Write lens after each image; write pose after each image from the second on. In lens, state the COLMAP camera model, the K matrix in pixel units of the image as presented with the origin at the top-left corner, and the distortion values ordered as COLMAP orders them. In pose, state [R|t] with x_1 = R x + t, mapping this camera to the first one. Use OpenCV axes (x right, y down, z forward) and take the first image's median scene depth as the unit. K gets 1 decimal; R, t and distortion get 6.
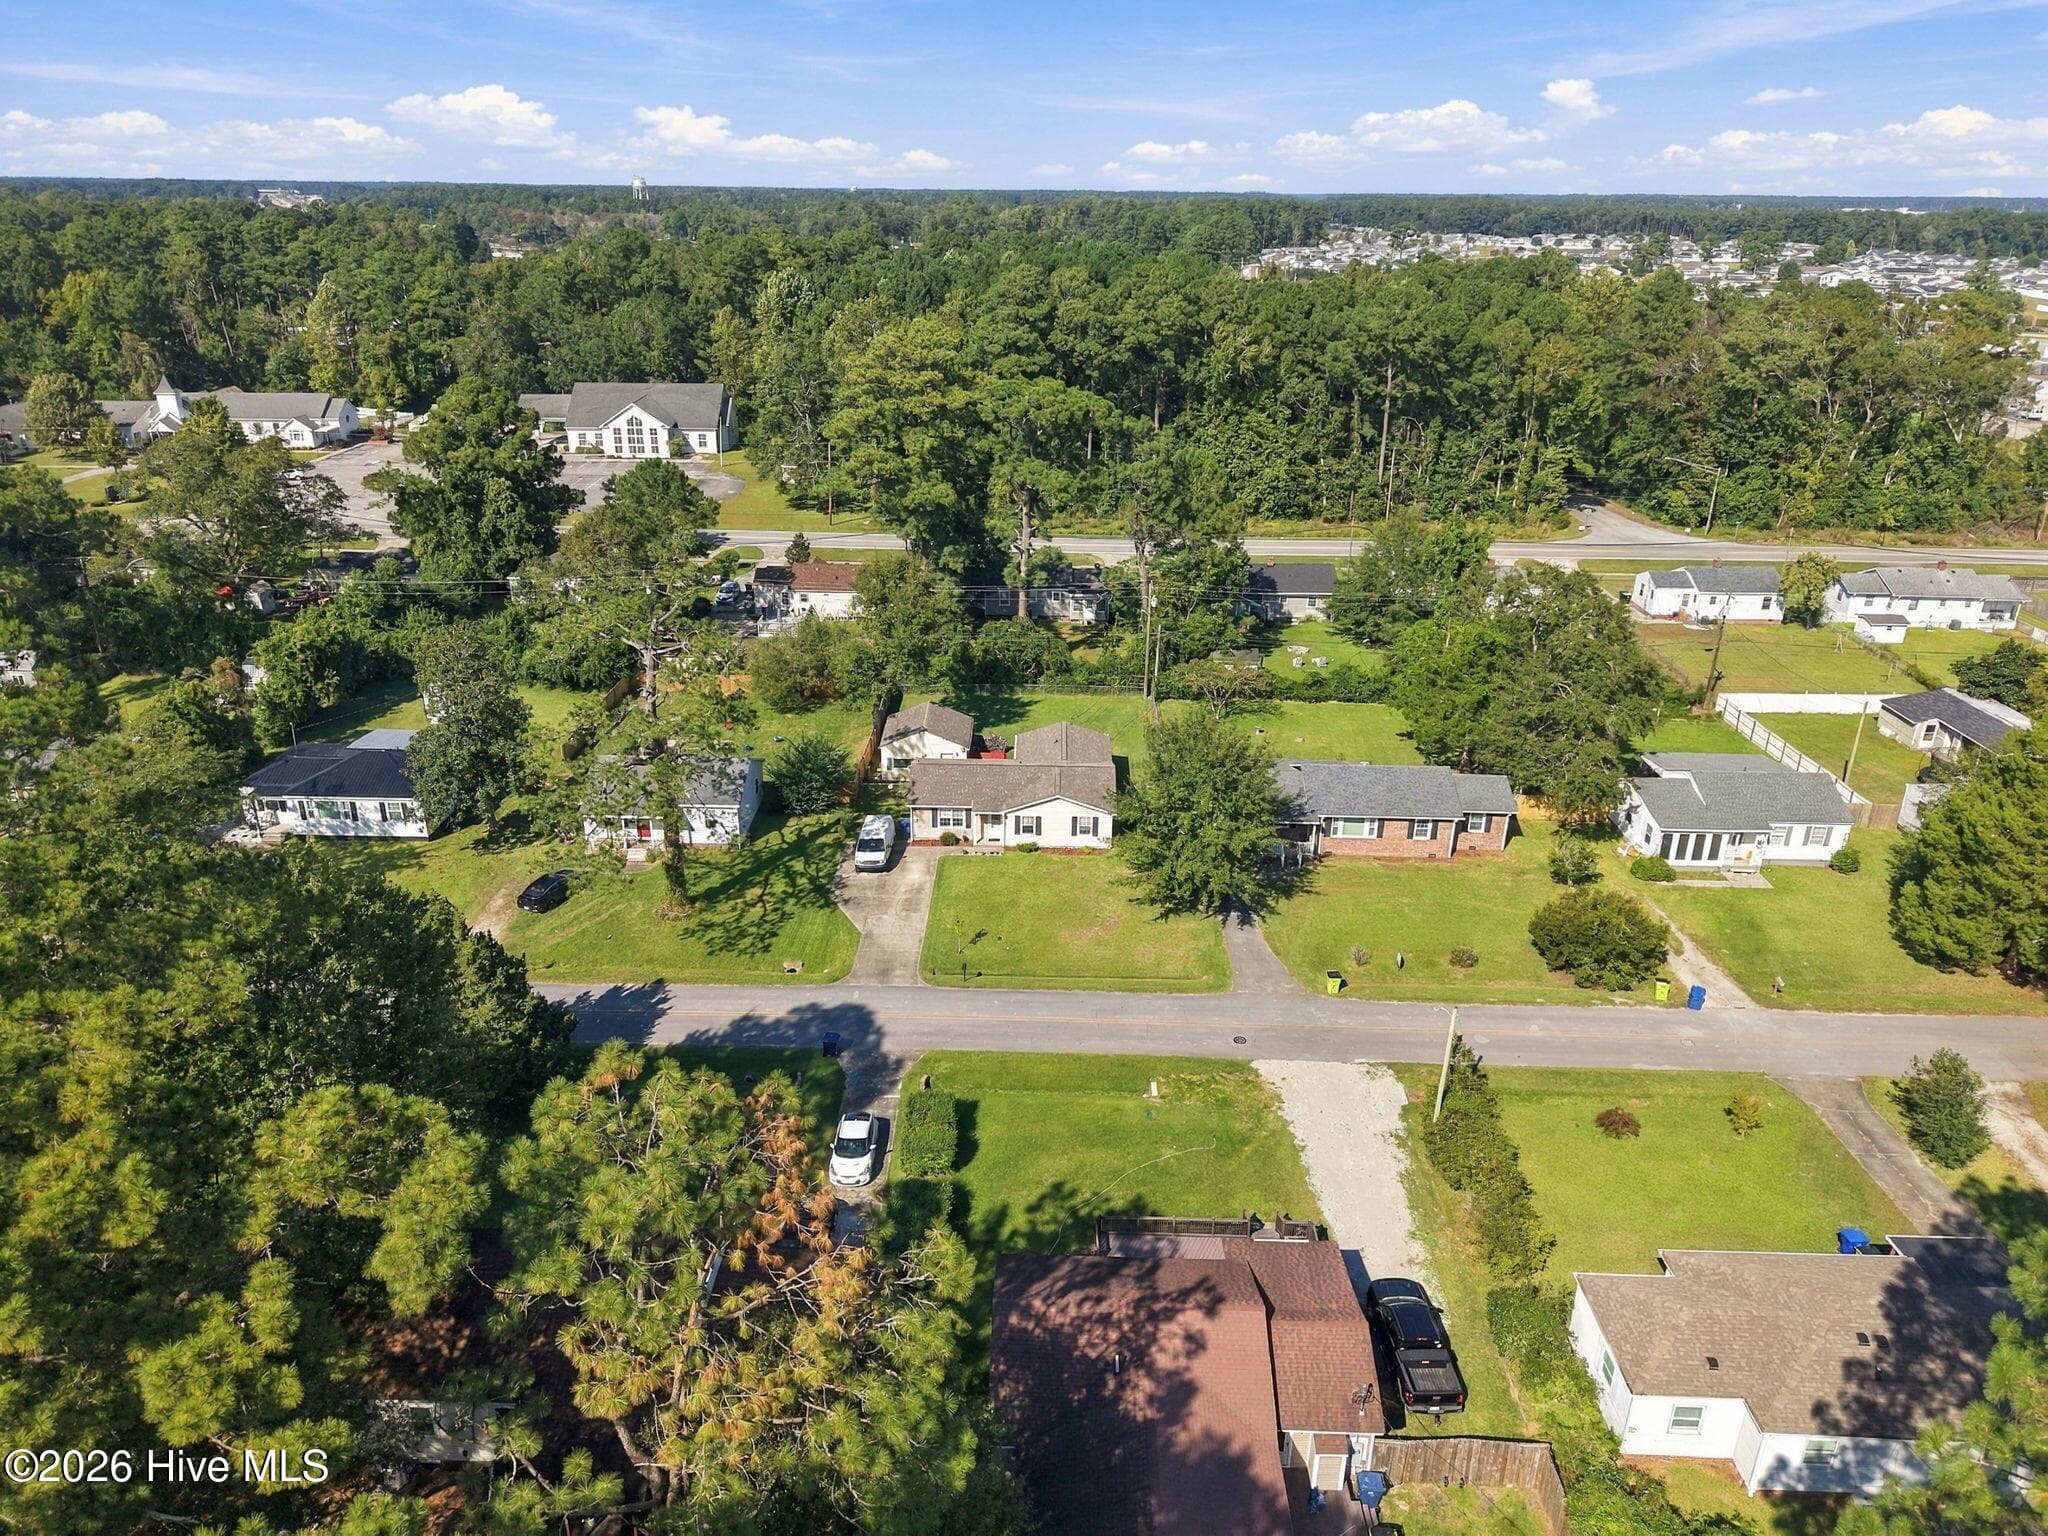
lens RADIAL K [[1383.1, 0, 1024.0], [0, 1383.1, 768.0], [0, 0, 1]] dist [0.014420, -0.000994]
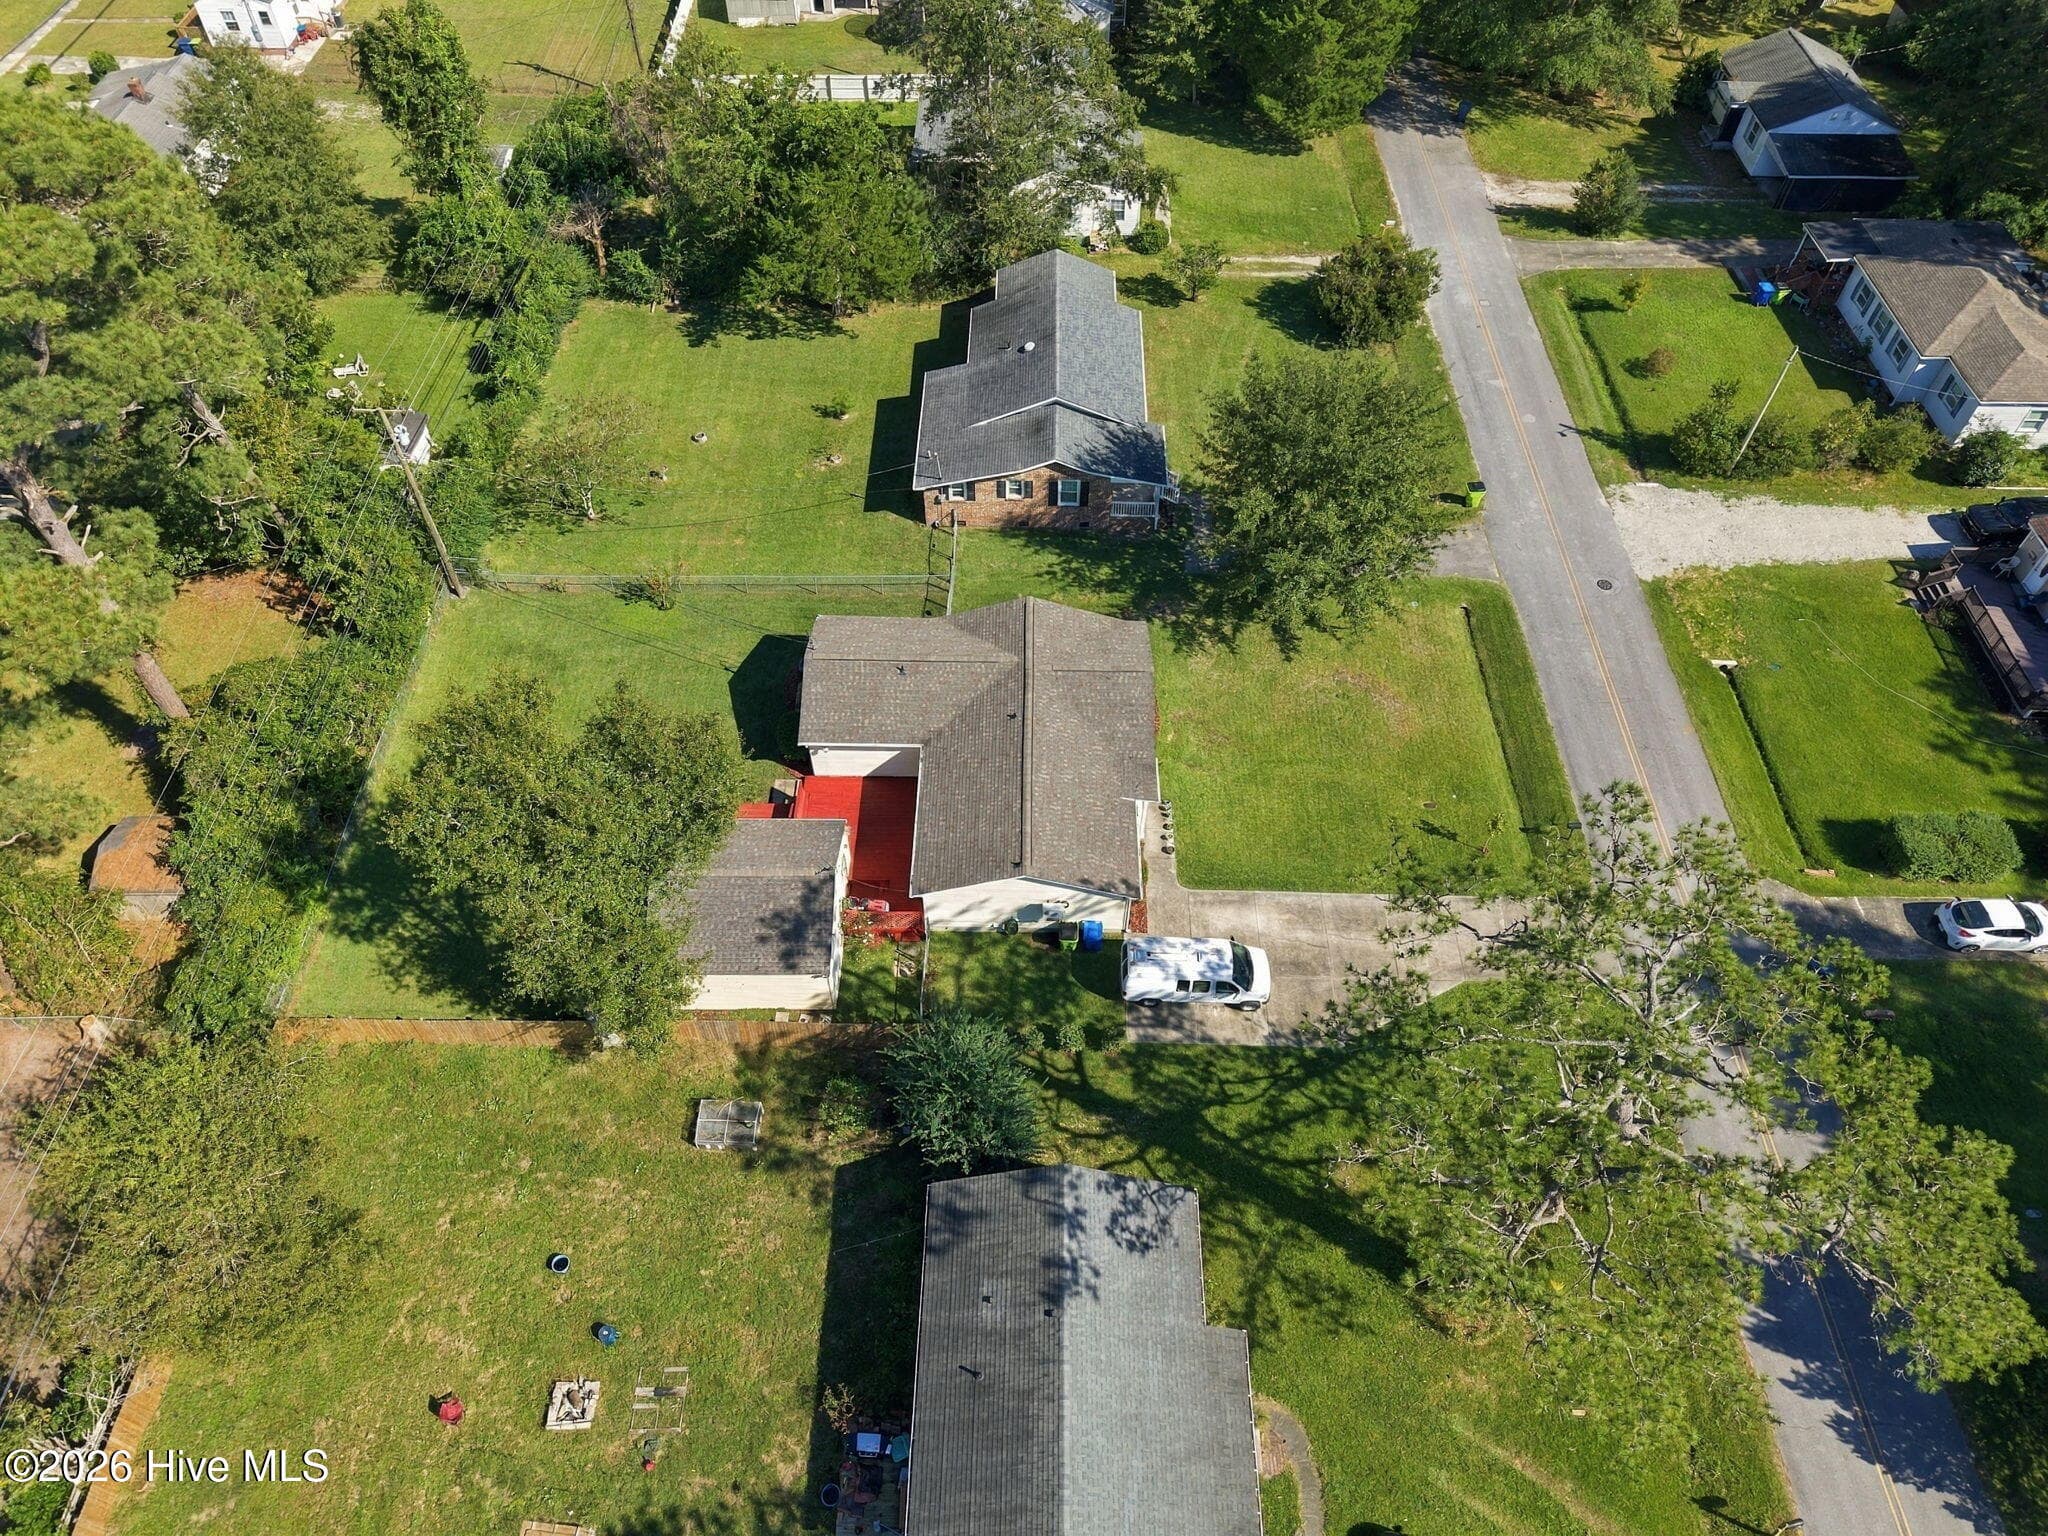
lens RADIAL K [[1372.0, 0, 1024.0], [0, 1372.0, 768.0], [0, 0, 1]] dist [-0.001607, -0.000678]
pose [[-0.005124, -0.784912, 0.619586, -0.372428], [0.388656, 0.569319, 0.724446, -0.402893], [-0.921369, 0.244518, 0.302144, 0.862060]]
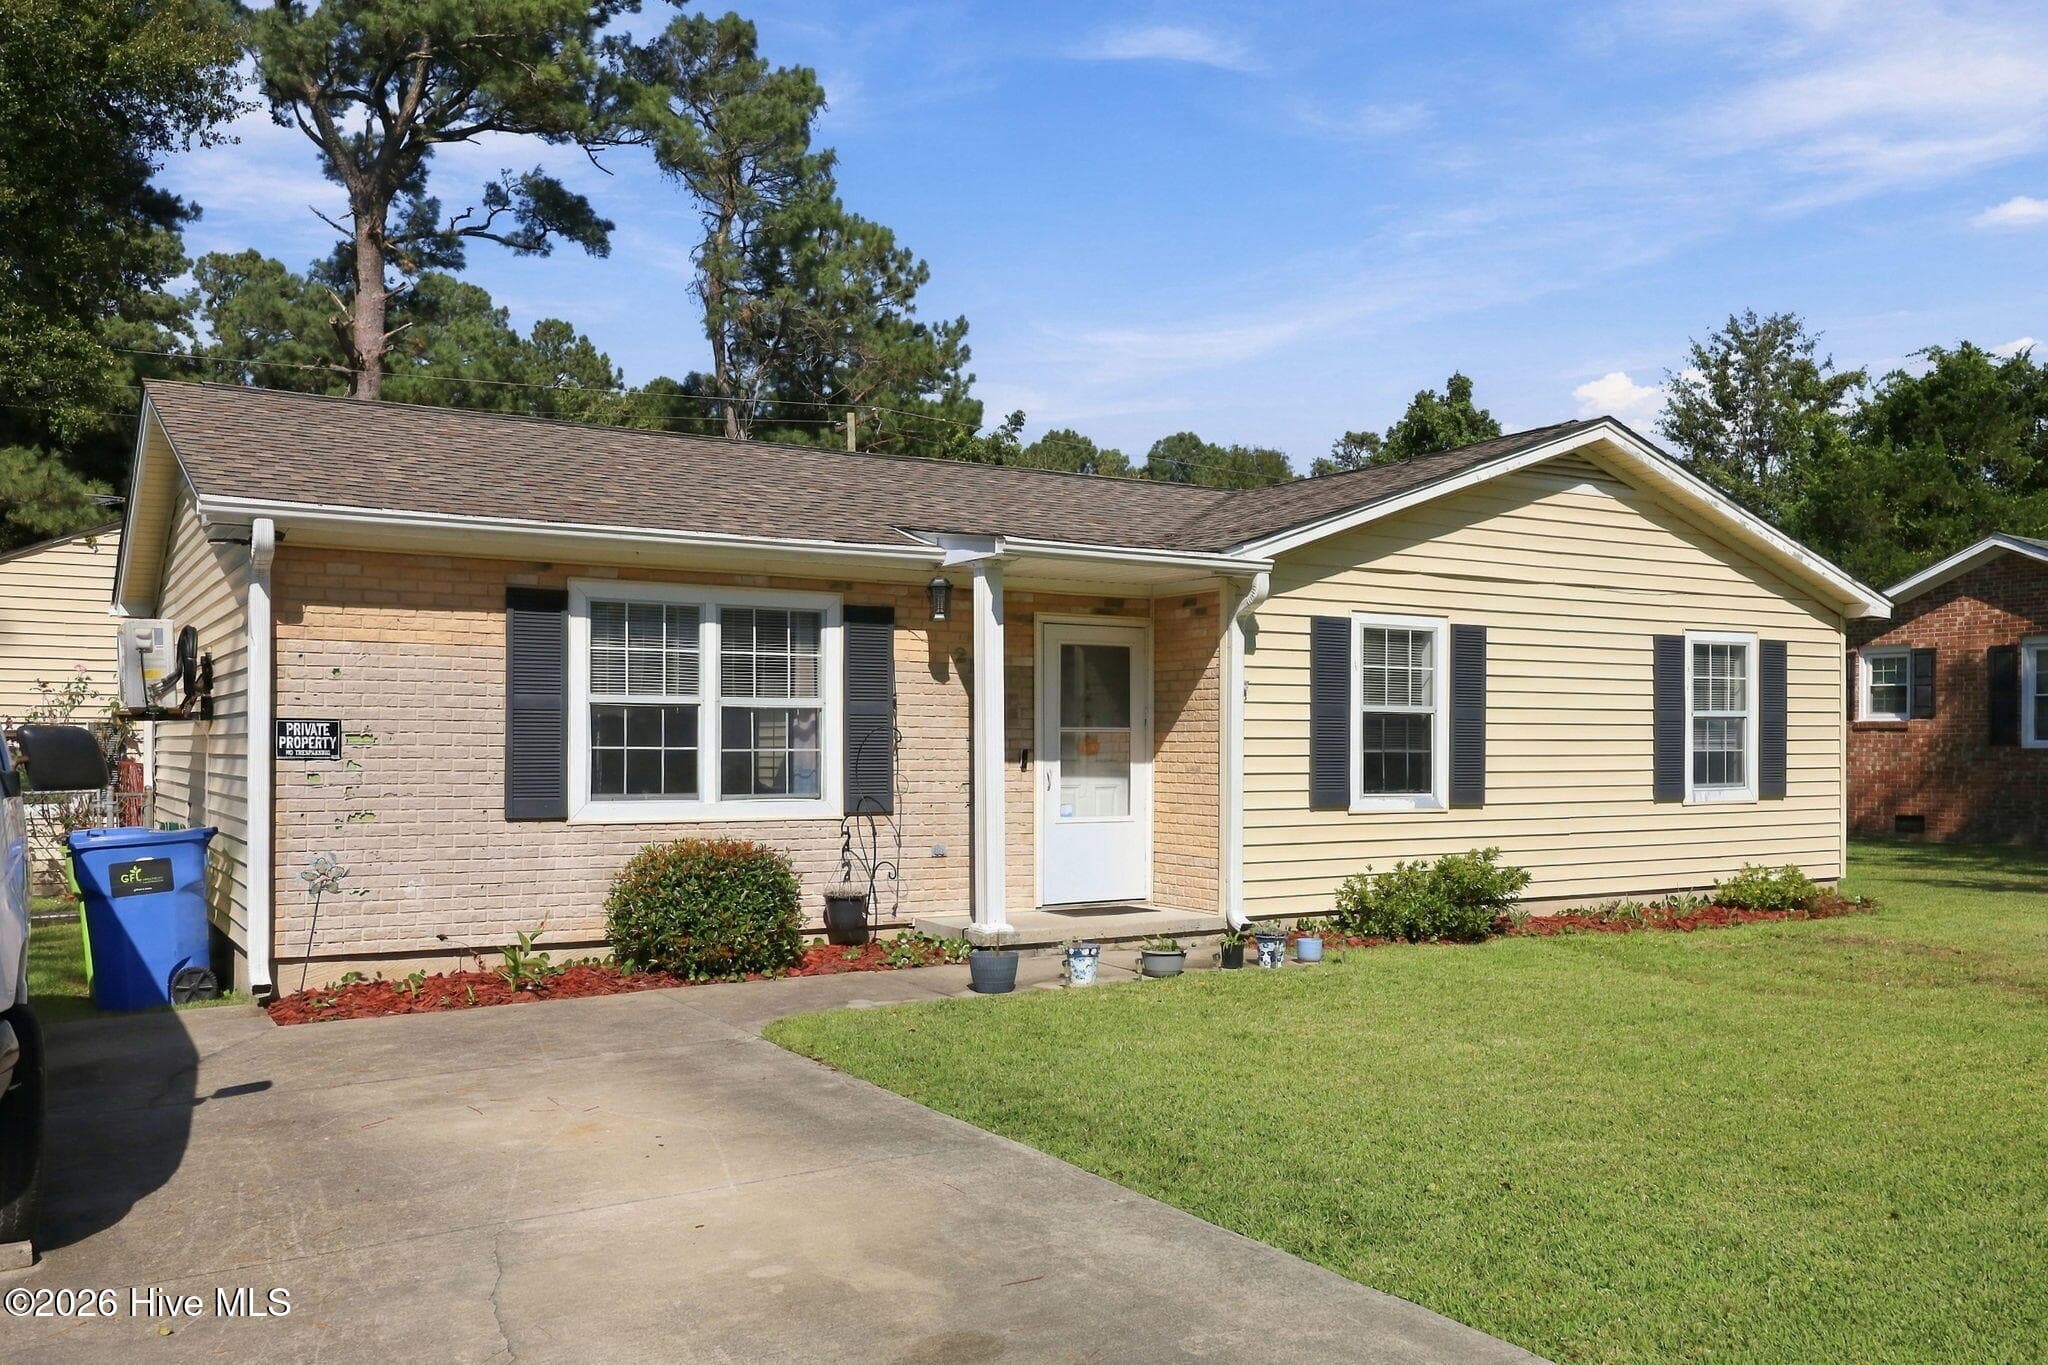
lens RADIAL K [[1692.7, 0, 1056.5], [0, 1692.7, 737.4], [0, 0, 1]] dist [-0.009729, -0.005921]
pose [[0.842333, -0.005158, 0.538933, -0.096194], [0.214062, 0.920901, -0.325758, 0.082486], [-0.494624, 0.389762, 0.776809, 0.902441]]
